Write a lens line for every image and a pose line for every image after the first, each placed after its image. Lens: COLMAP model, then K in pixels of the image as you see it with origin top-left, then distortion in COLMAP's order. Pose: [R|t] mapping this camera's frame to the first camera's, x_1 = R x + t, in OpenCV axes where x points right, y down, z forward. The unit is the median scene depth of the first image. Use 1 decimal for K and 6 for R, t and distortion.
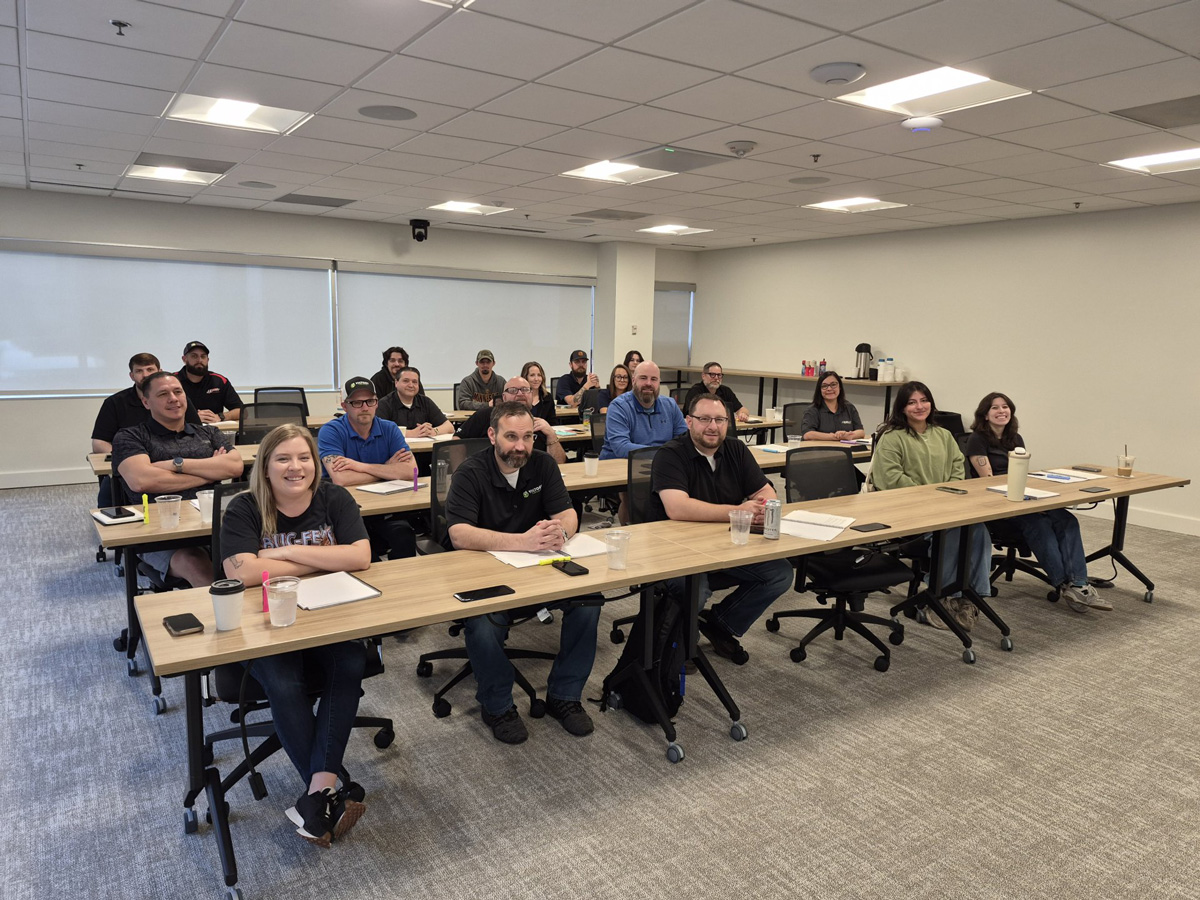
lens RADIAL K [[845.2, 0, 605.9], [0, 845.2, 453.3], [0, 0, 1]] dist [0.029698, -0.038988]
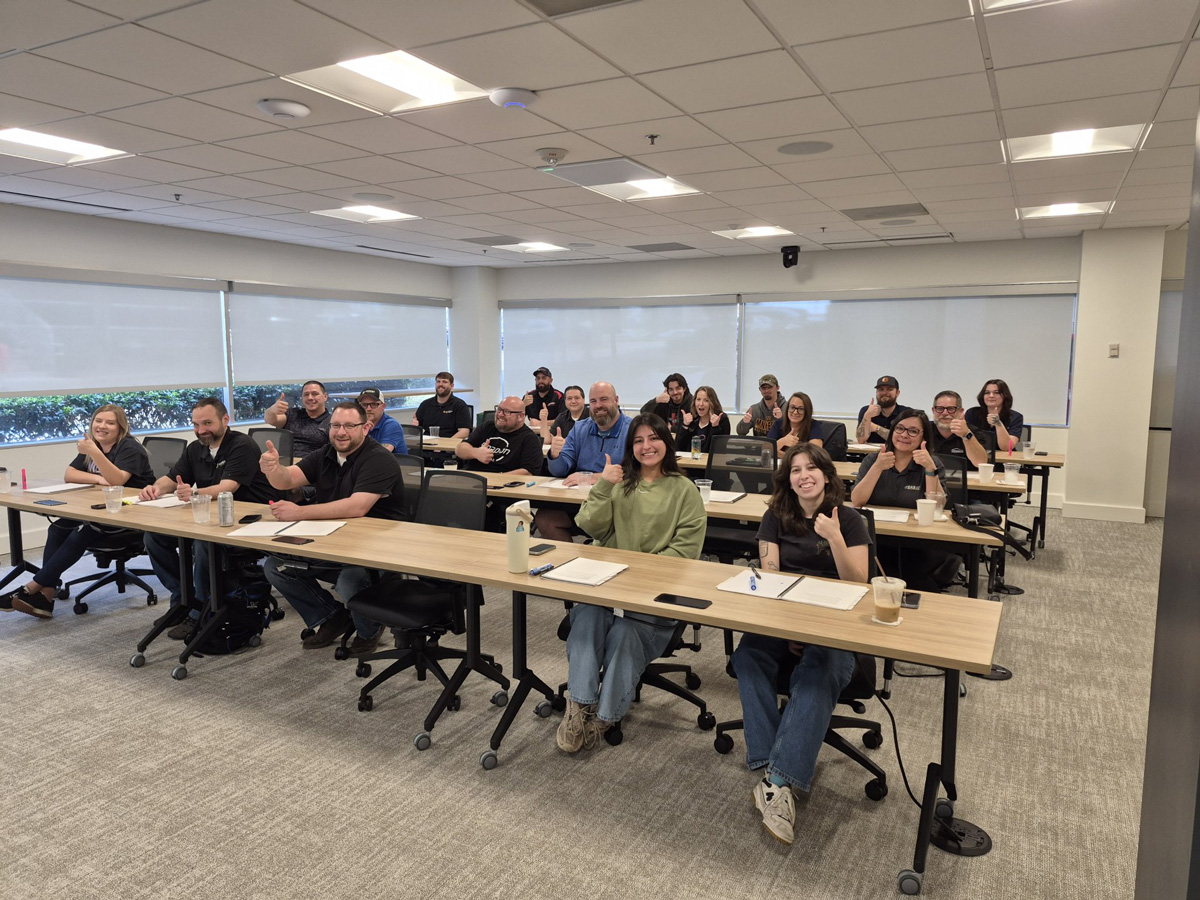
lens RADIAL K [[845.2, 0, 599.9], [0, 845.2, 448.9], [0, 0, 1]] dist [0.029698, -0.038988]
pose [[0.464433, 0.084072, -0.881609, 1.233767], [-0.124821, 0.991761, 0.028820, -0.087838], [0.876768, 0.096658, 0.471100, 0.753586]]
